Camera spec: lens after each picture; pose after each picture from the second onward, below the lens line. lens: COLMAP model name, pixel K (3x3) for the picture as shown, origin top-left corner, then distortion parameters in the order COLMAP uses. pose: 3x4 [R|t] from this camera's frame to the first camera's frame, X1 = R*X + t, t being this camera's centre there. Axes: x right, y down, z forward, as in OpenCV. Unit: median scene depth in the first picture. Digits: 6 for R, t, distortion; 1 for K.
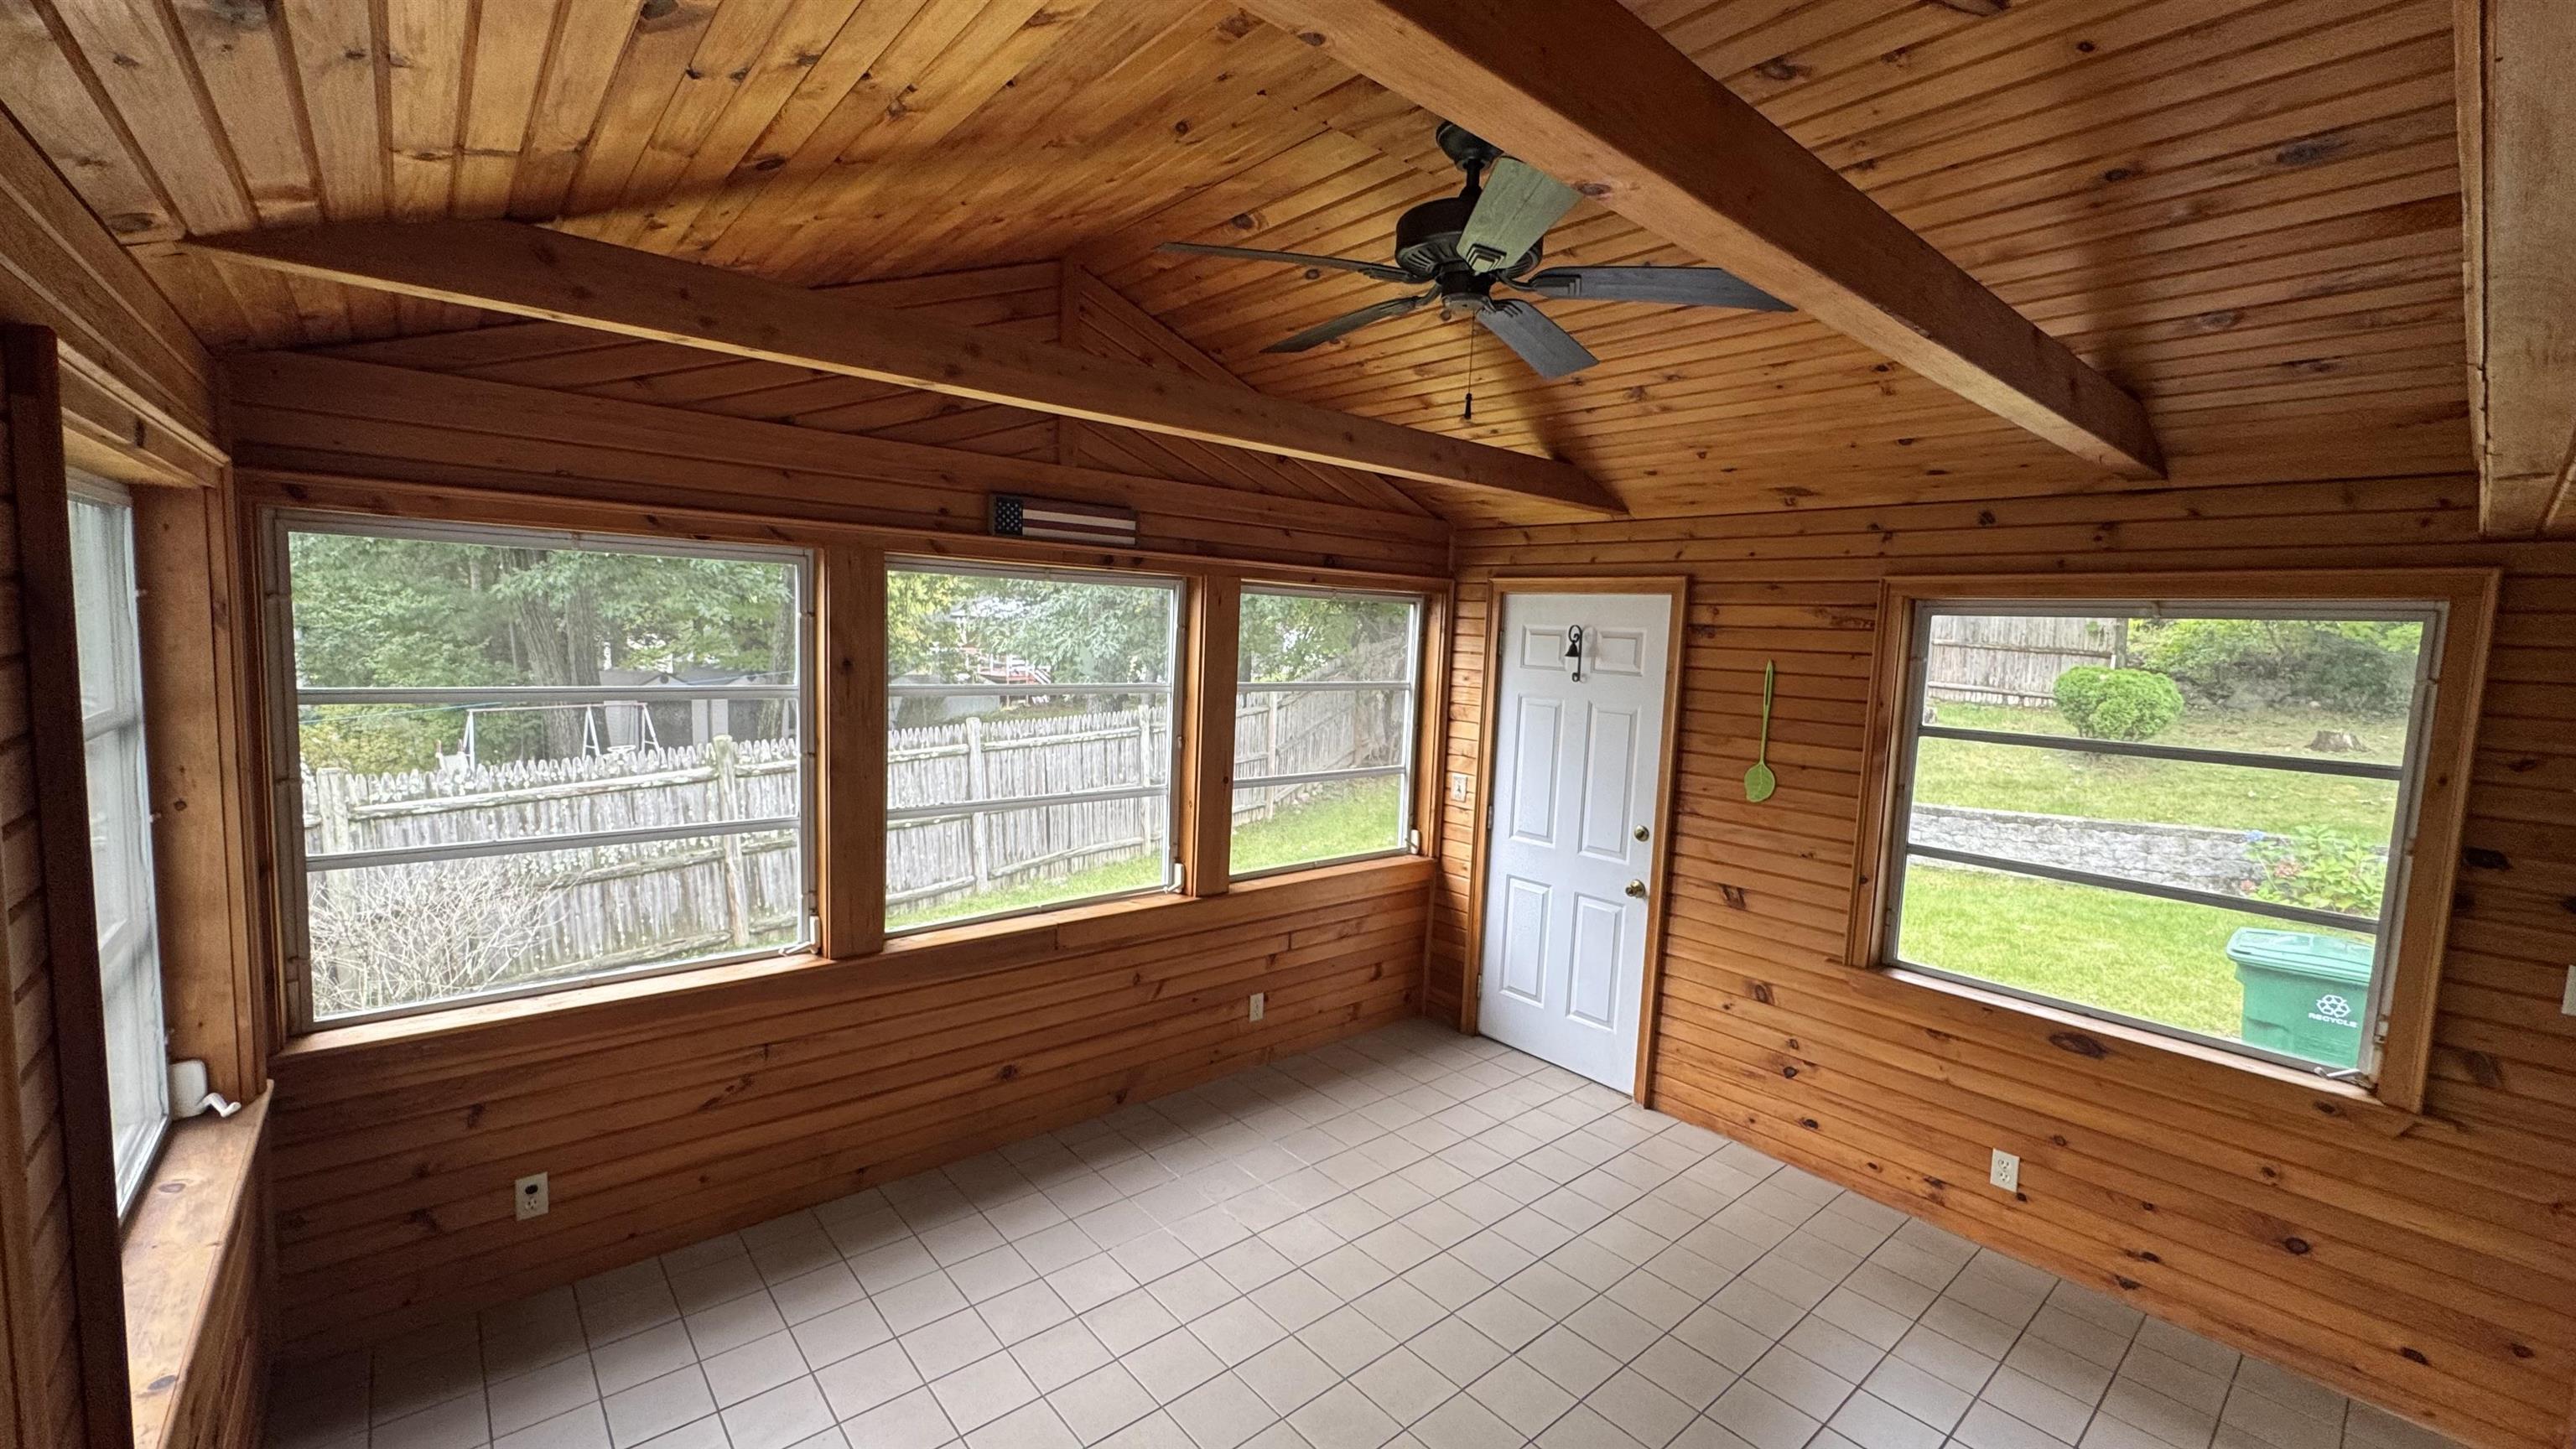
lens RADIAL K [[1031.7, 0, 1291.1], [0, 1031.7, 727.6], [0, 0, 1]] dist [-0.000348, 0.000099]
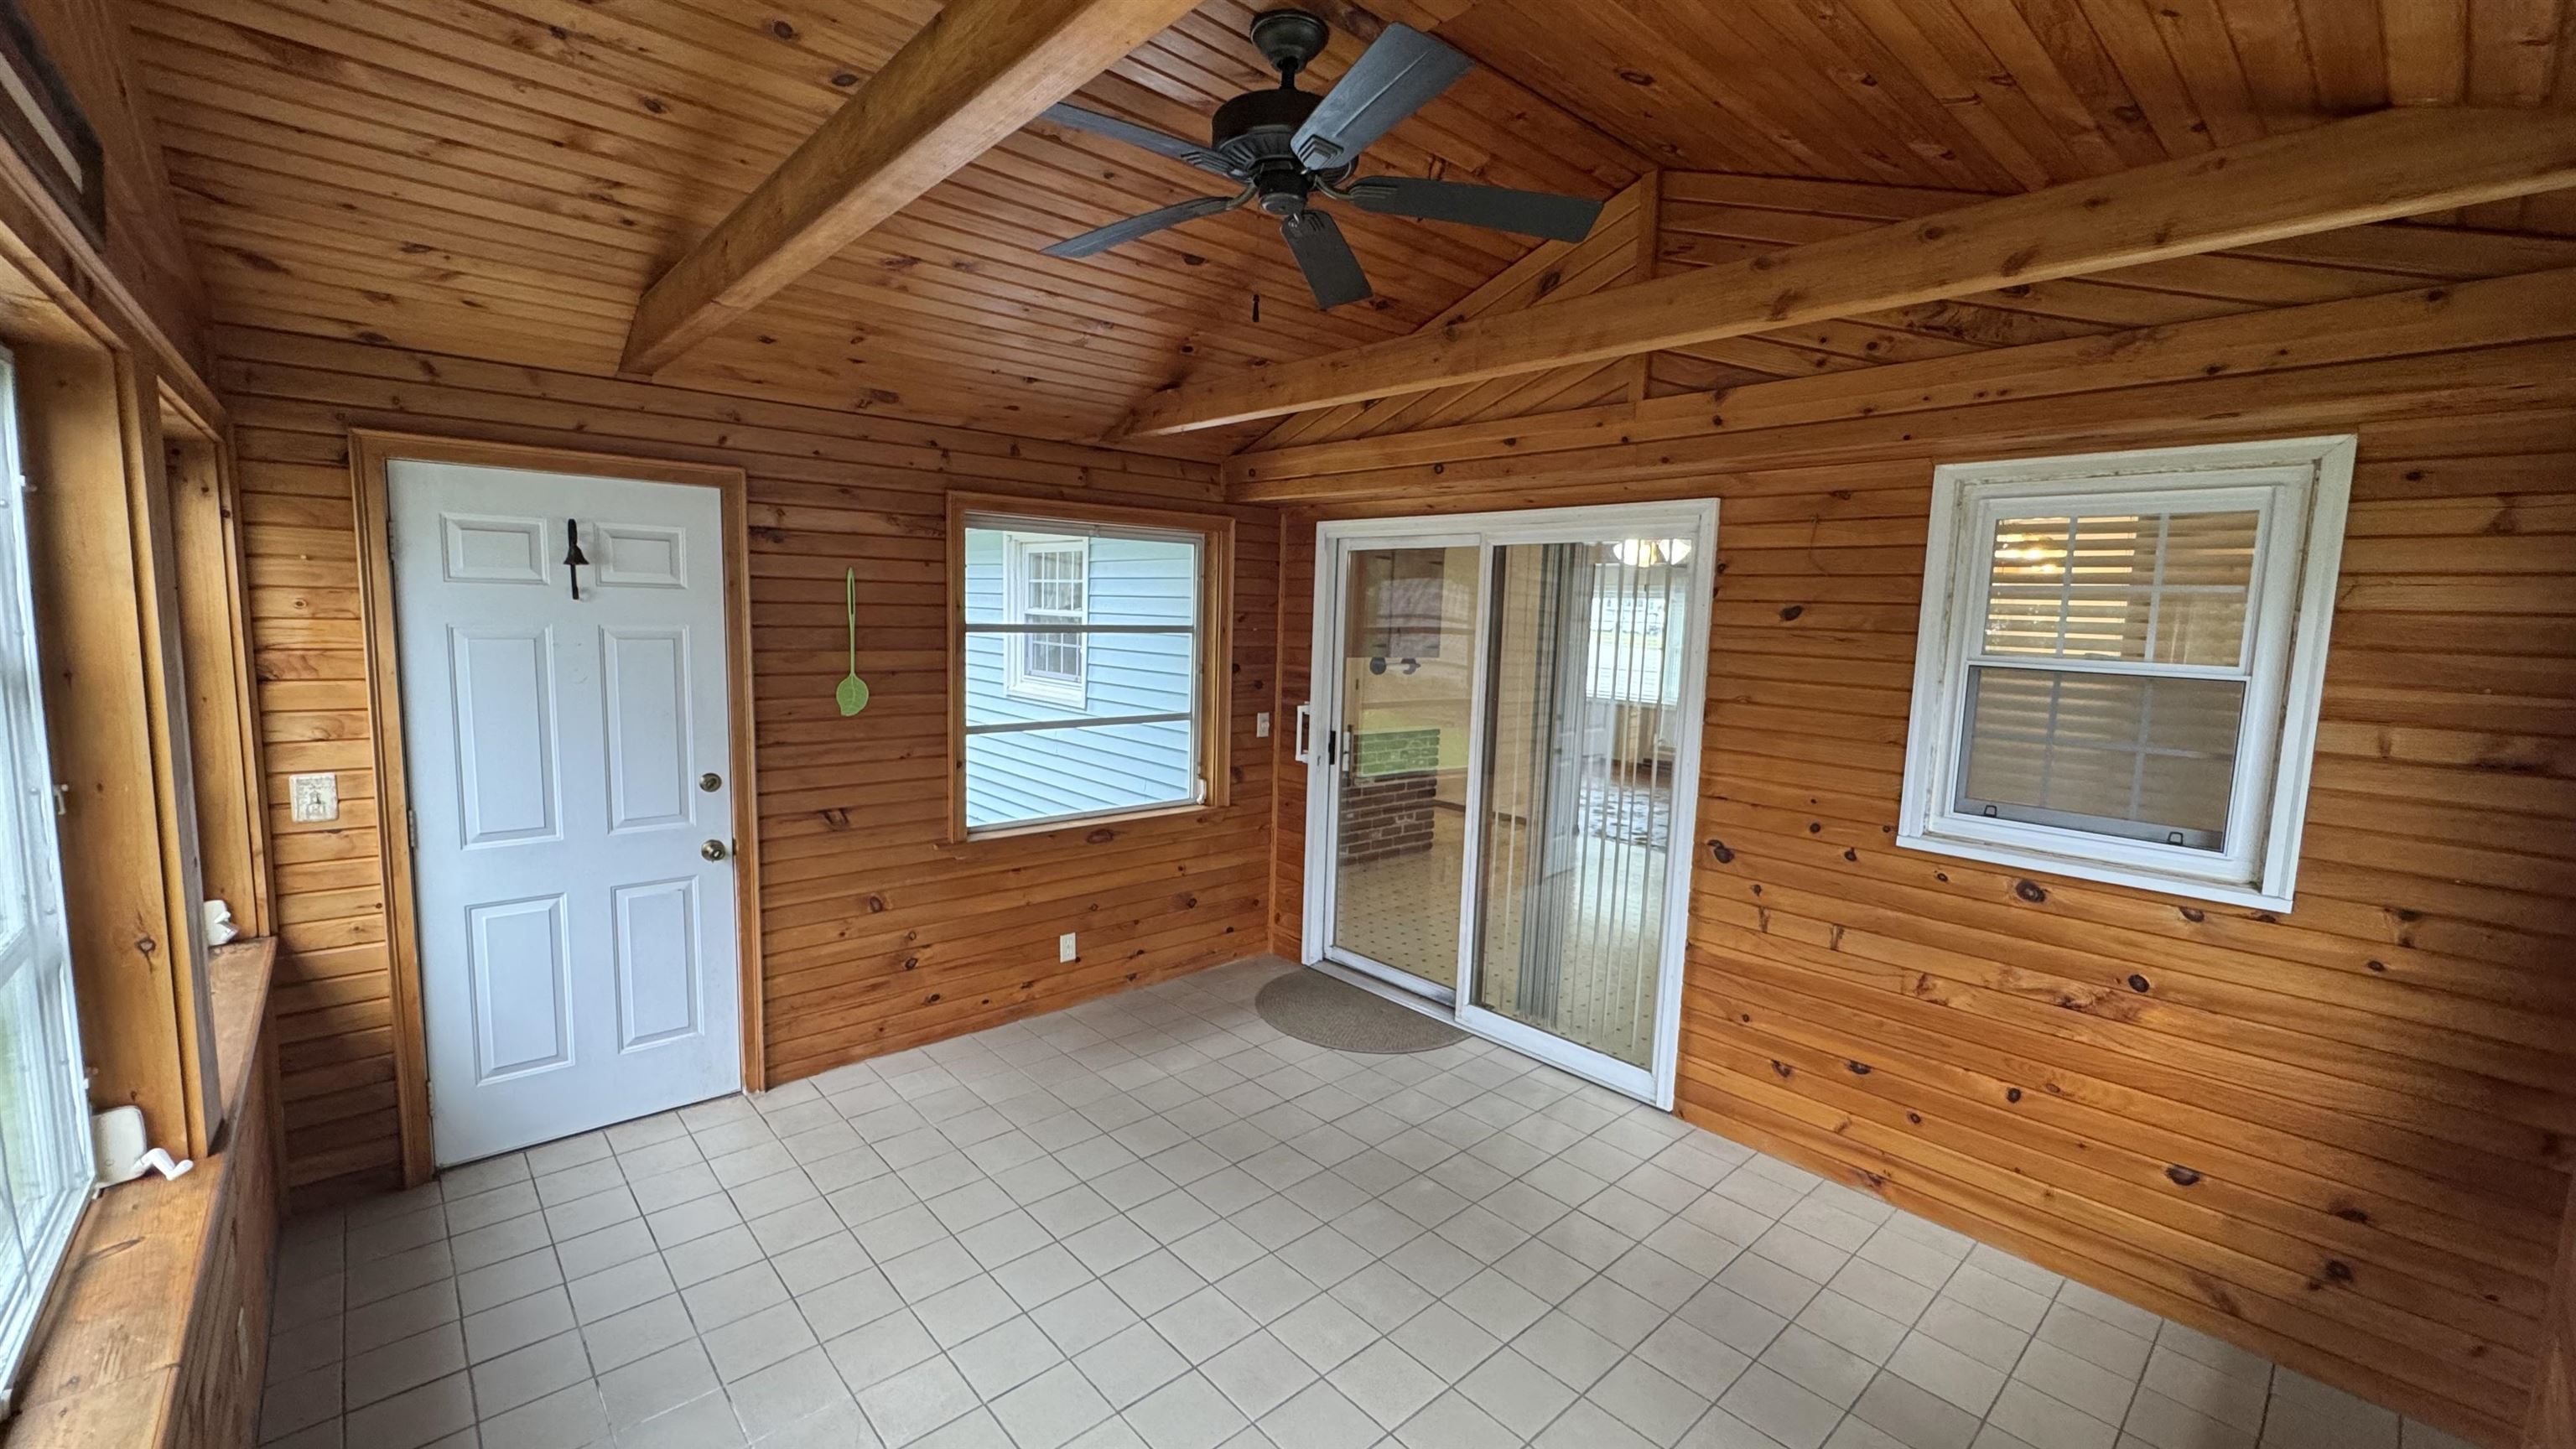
lens RADIAL K [[1031.7, 0, 1294.2], [0, 1031.7, 720.6], [0, 0, 1]] dist [-0.000348, 0.000099]
pose [[-0.024105, -0.156172, 0.987436, -0.465965], [0.062435, 0.985559, 0.157399, -0.044760], [-0.997758, 0.065445, -0.014006, 0.542352]]
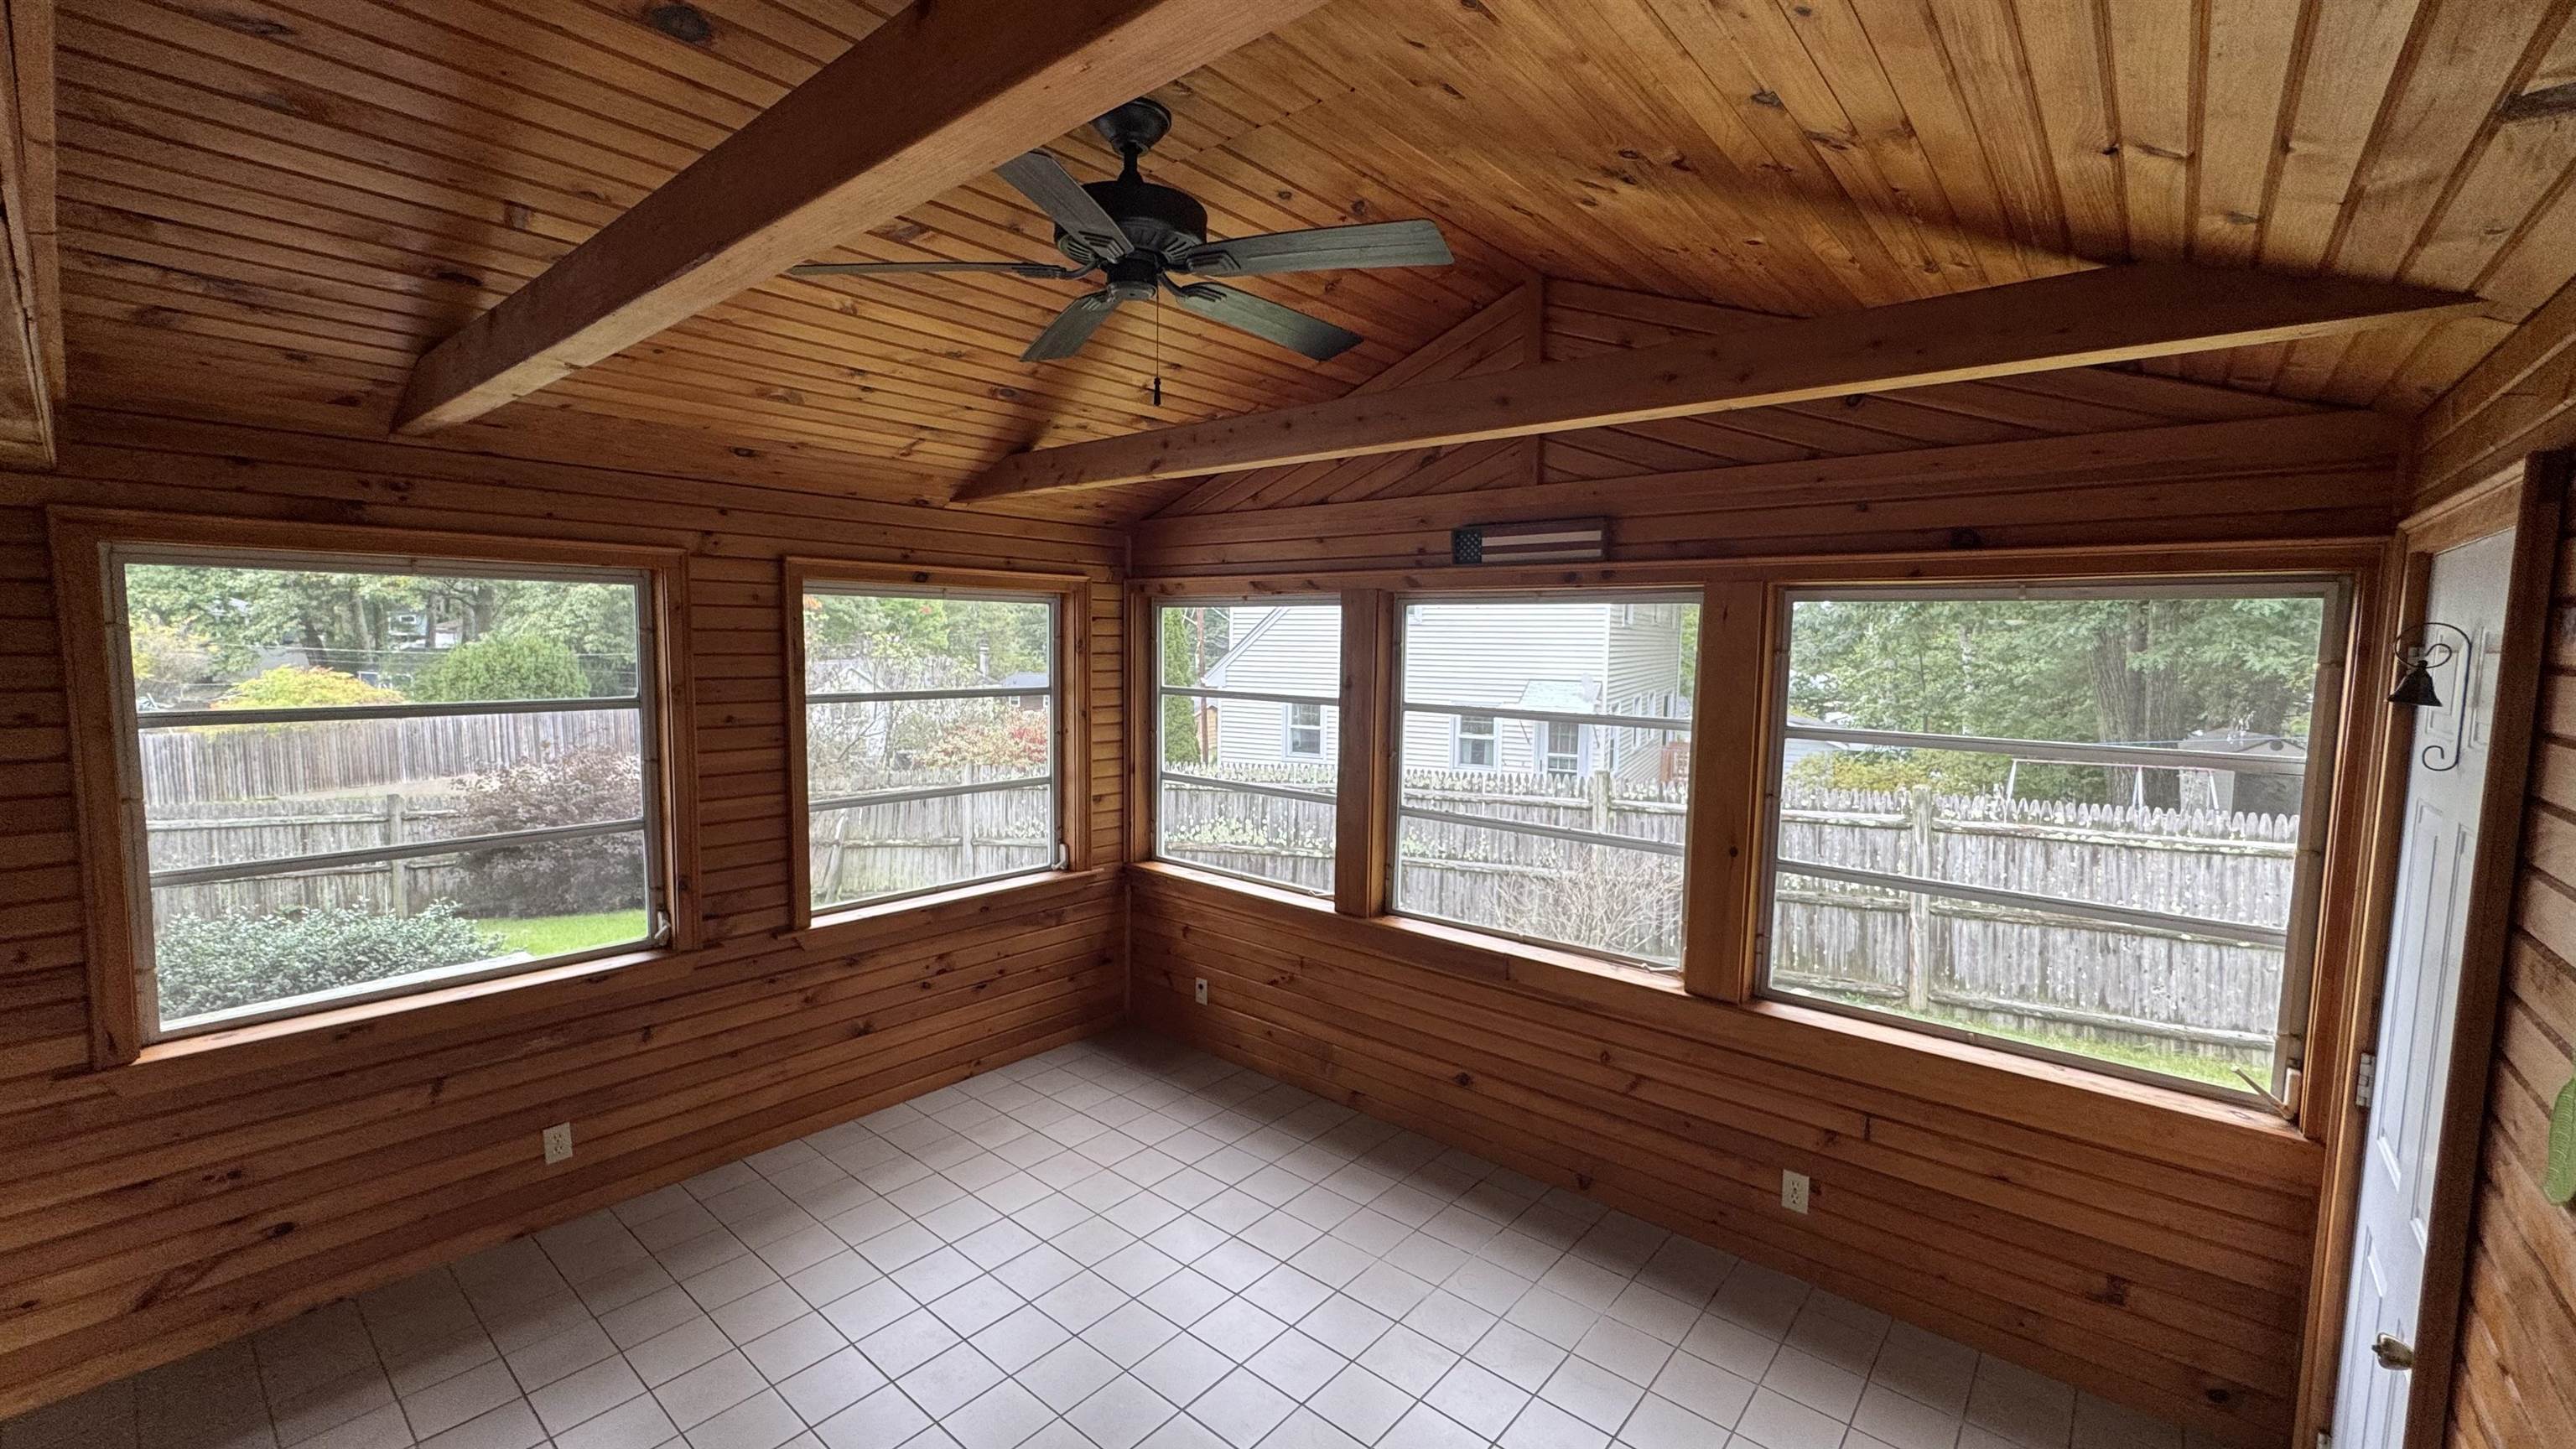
lens RADIAL K [[1031.7, 0, 1285.9], [0, 1031.7, 731.2], [0, 0, 1]] dist [-0.000348, 0.000099]
pose [[0.156631, 0.052489, -0.986261, 0.626488], [-0.105467, 0.993766, 0.036139, -0.029560], [0.982010, 0.098358, 0.161191, 0.554448]]
